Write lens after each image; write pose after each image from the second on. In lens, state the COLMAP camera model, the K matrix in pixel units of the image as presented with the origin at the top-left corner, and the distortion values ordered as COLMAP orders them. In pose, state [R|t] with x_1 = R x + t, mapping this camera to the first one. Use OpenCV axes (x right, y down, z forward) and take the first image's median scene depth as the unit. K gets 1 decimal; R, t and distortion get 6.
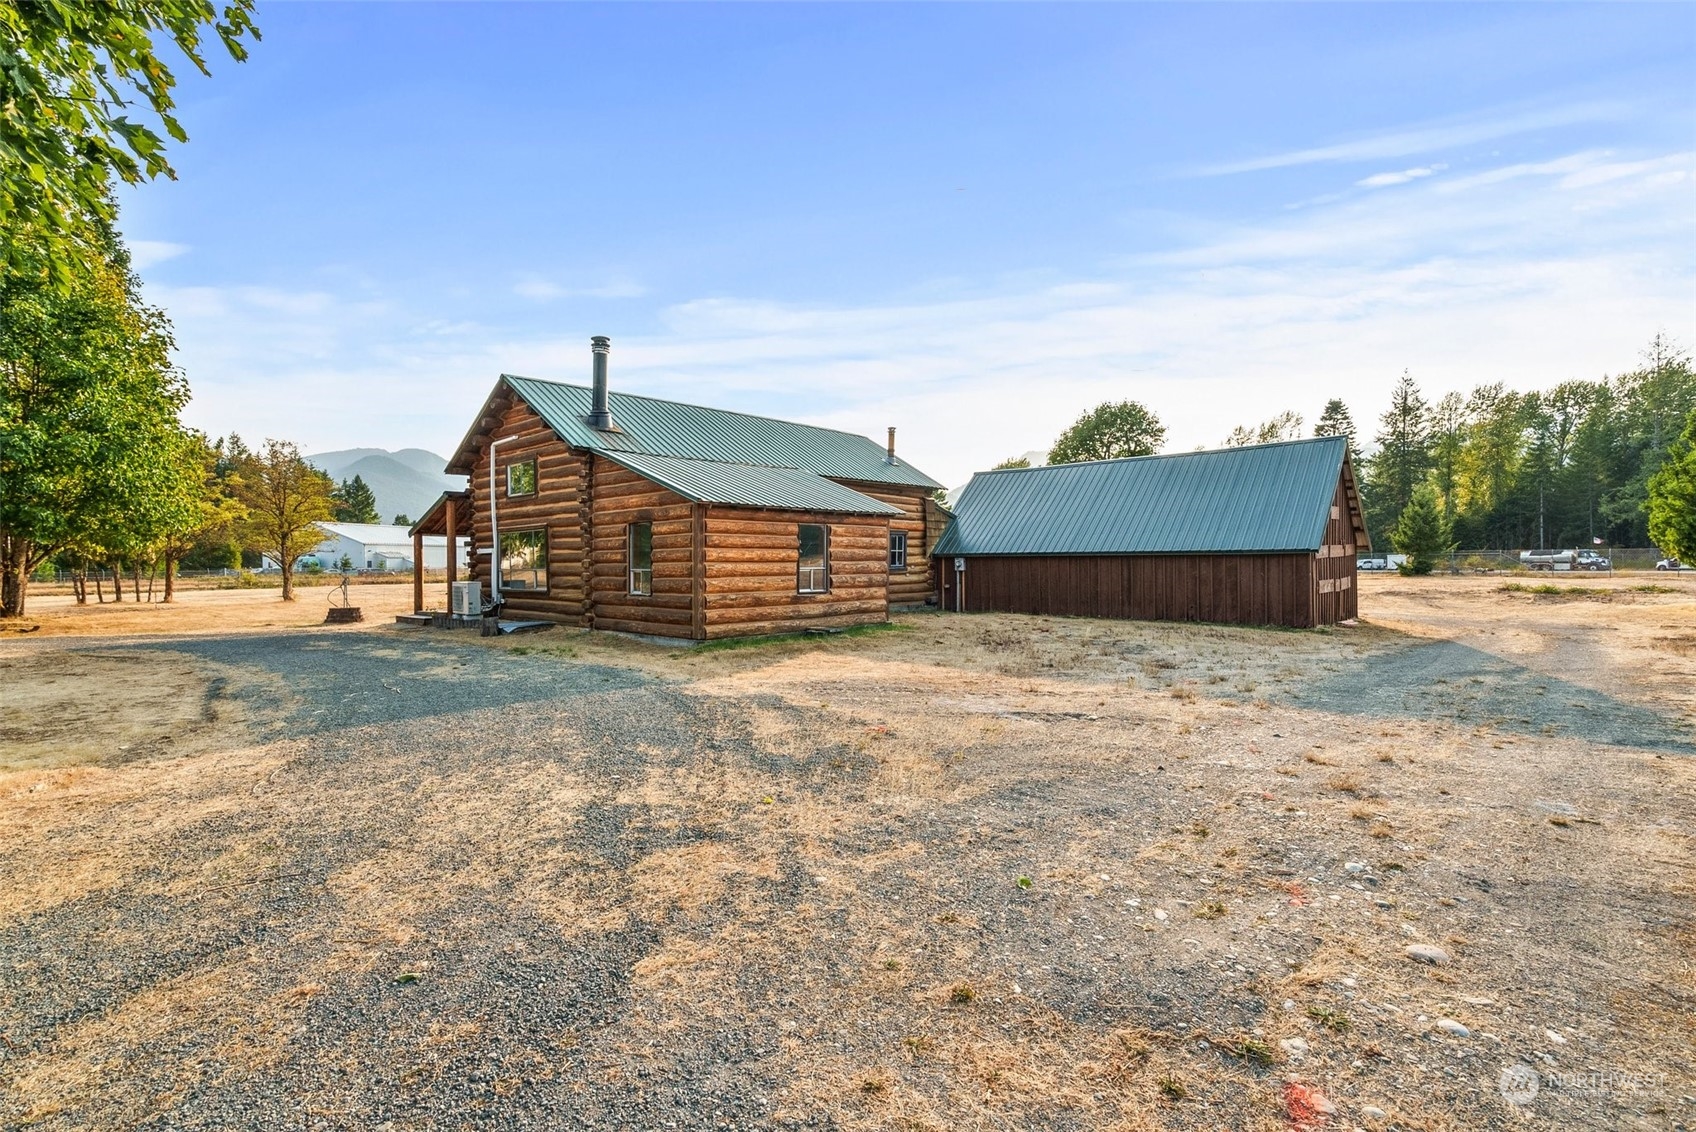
lens RADIAL K [[784.3, 0, 850.0], [0, 784.3, 561.5], [0, 0, 1]] dist [0.001276, 0.001309]
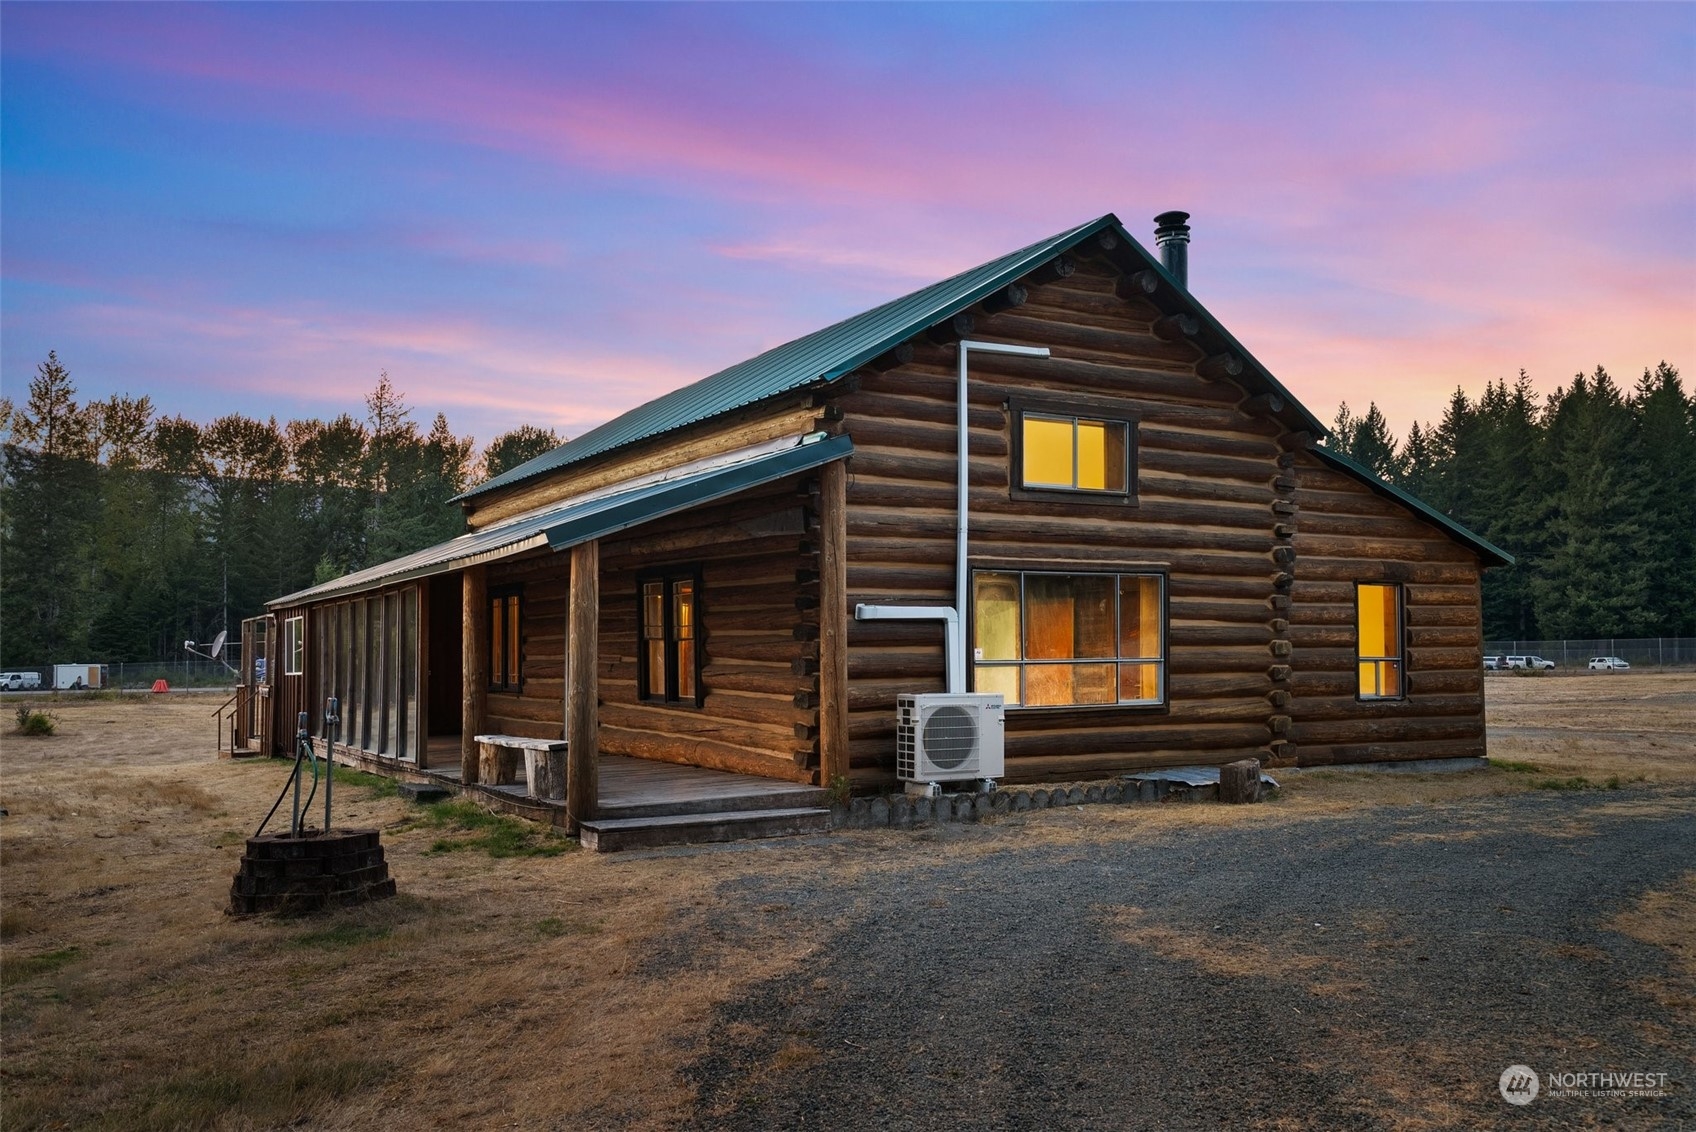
lens RADIAL K [[1433.1, 0, 862.8], [0, 1433.1, 592.8], [0, 0, 1]] dist [0.004597, 0.002575]
pose [[0.274837, 0.052778, 0.960041, -1.192175], [0.005765, 0.998384, -0.056536, 0.016449], [-0.961474, 0.021073, 0.274089, 0.877849]]
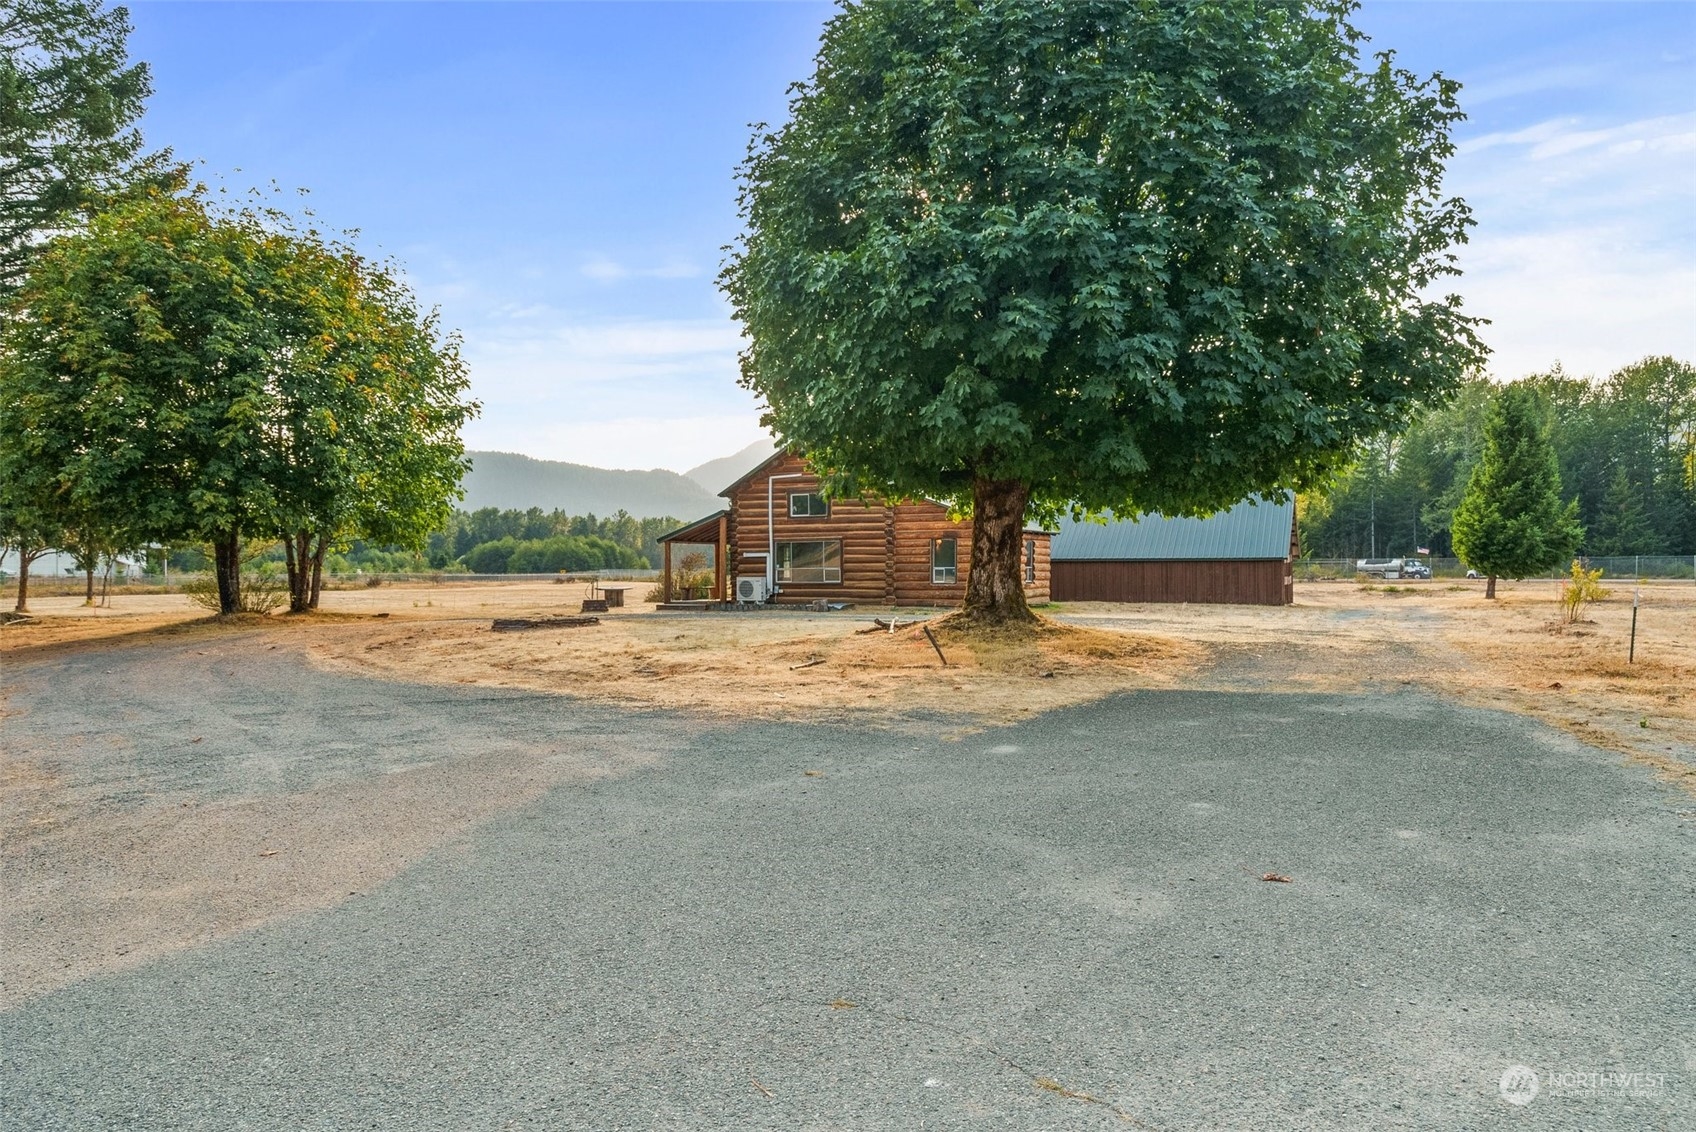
lens RADIAL K [[1103.8, 0, 852.6], [0, 1103.8, 552.4], [0, 0, 1]] dist [0.022267, 0.003946]
pose [[0.958534, 0.007870, 0.284871, -0.893756], [-0.003388, 0.999863, -0.016222, 0.013504], [-0.284959, 0.014585, 0.958429, -0.925334]]
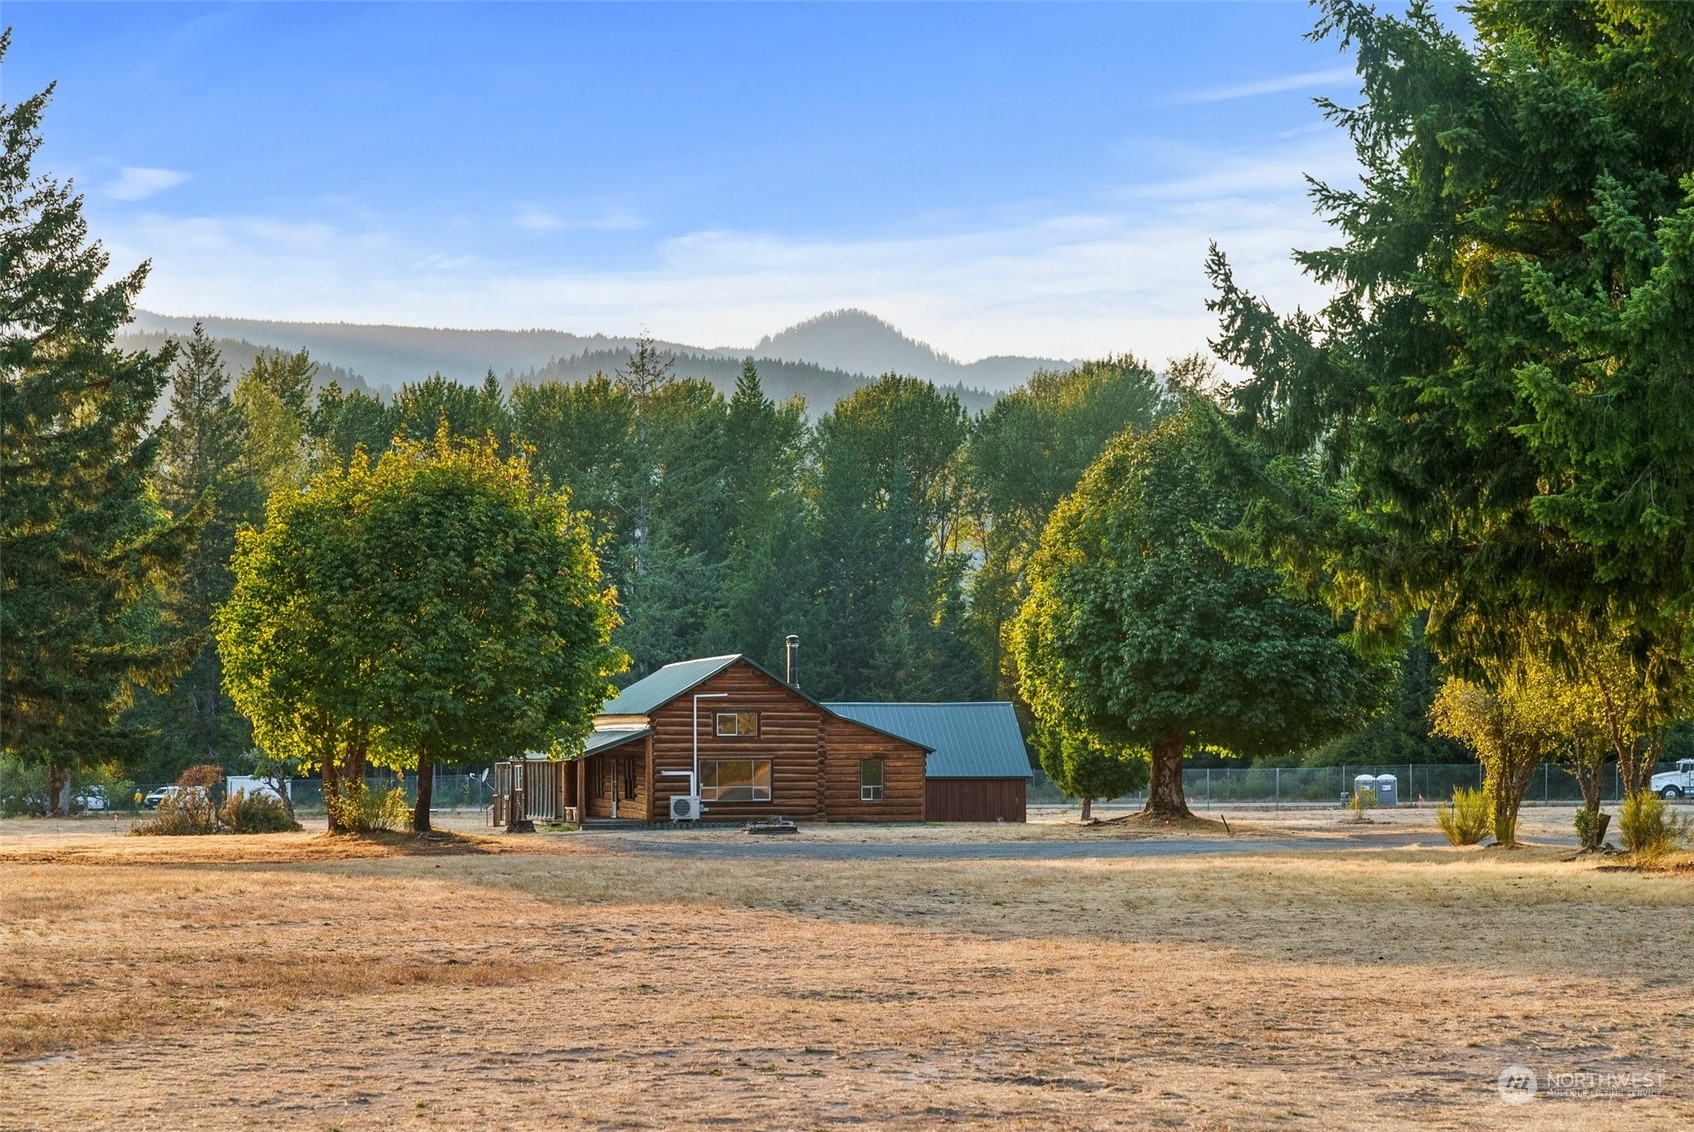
lens RADIAL K [[3933.7, 0, 849.0], [0, 3933.7, 577.7], [0, 0, 1]] dist [0.113843, 0.000000]
pose [[0.544723, 0.048282, 0.837225, -6.293805], [-0.001995, 0.998413, -0.056279, 0.032855], [-0.838614, 0.028987, 0.543955, -3.085053]]
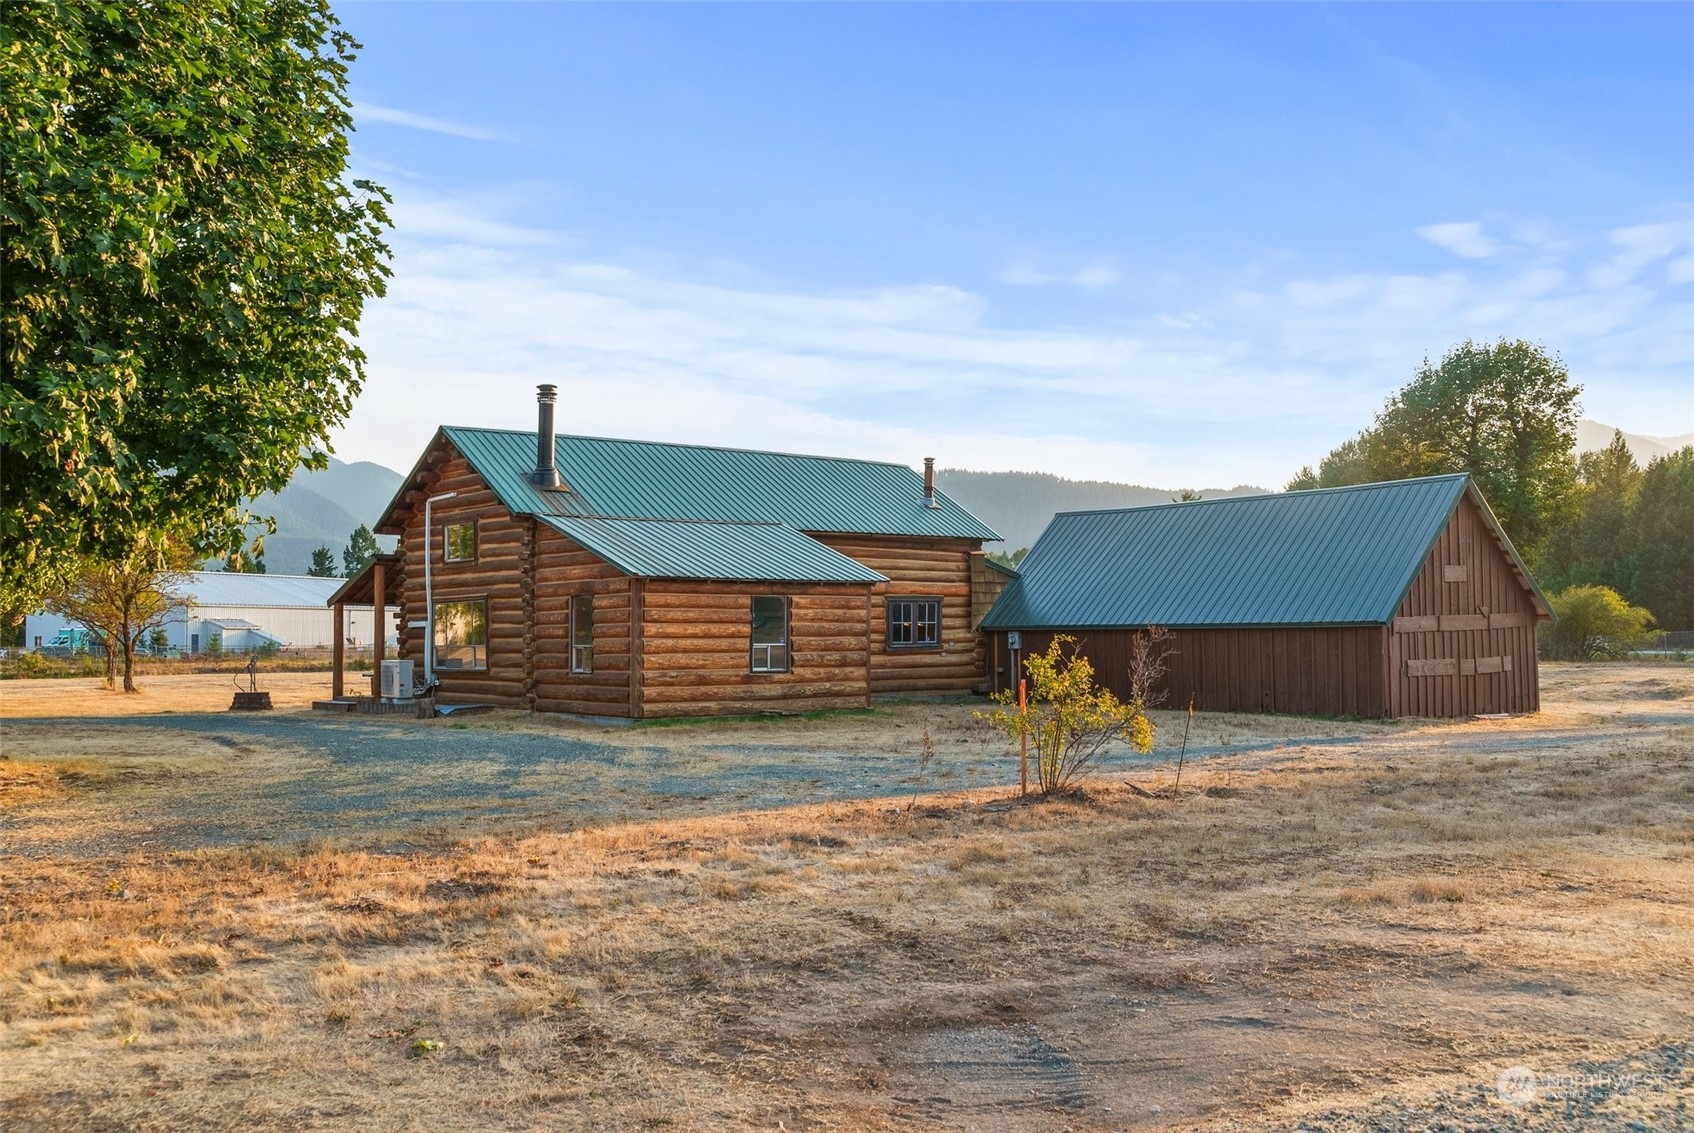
lens RADIAL K [[1582.0, 0, 849.4], [0, 1582.0, 572.5], [0, 0, 1]] dist [-0.010011, 0.000000]
pose [[0.989713, -0.005415, -0.142962, 0.258251], [-0.000237, 0.999220, -0.039491, -0.001972], [0.143064, 0.039119, 0.988940, -0.667204]]
